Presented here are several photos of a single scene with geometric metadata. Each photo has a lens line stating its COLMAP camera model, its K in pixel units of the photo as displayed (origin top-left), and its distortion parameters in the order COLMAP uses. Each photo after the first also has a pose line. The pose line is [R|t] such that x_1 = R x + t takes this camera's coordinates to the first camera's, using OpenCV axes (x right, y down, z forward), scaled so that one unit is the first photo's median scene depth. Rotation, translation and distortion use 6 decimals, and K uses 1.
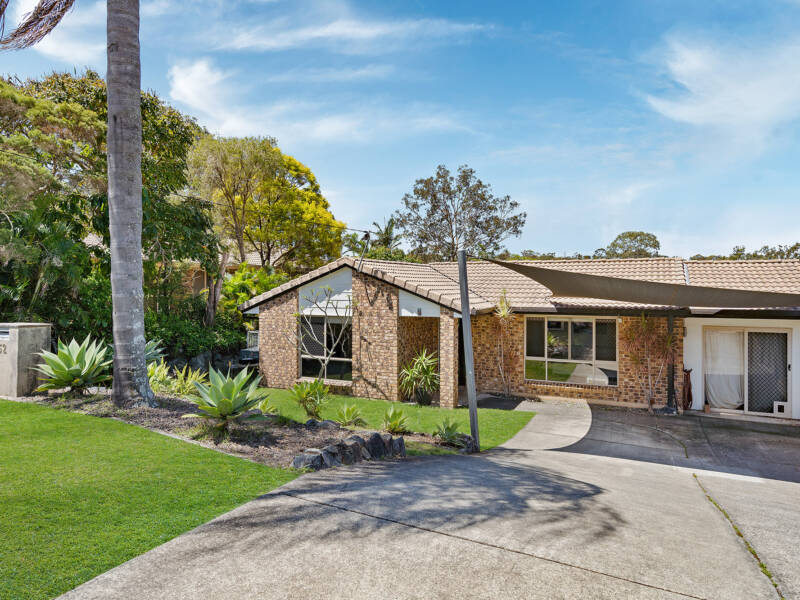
lens RADIAL K [[467.9, 0, 400.2], [0, 467.9, 295.3], [0, 0, 1]] dist [-0.053770, -0.001249]
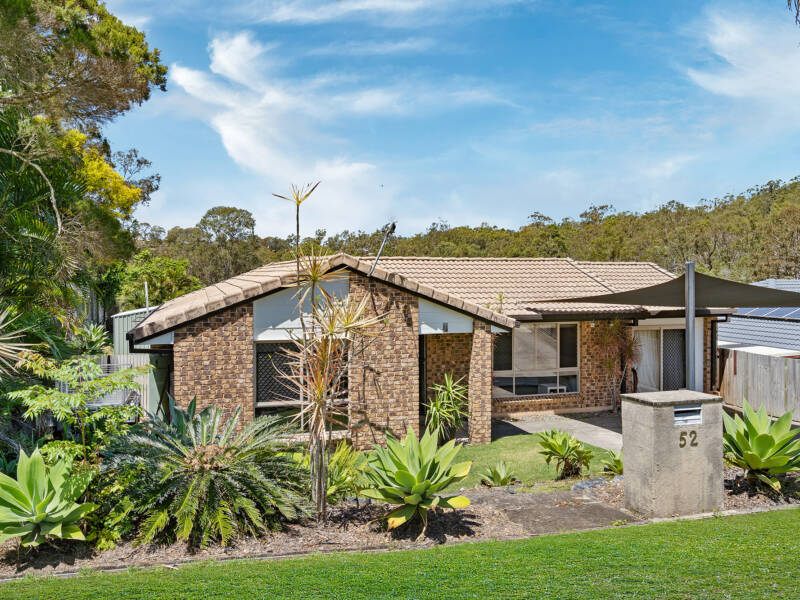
lens RADIAL K [[623.9, 0, 400.9], [0, 623.9, 302.0], [0, 0, 1]] dist [-0.071739, -0.003848]
pose [[0.781016, -0.029695, 0.623804, -0.647060], [0.014740, 0.999467, 0.029124, -0.037407], [-0.624337, -0.013552, 0.781038, 0.224038]]
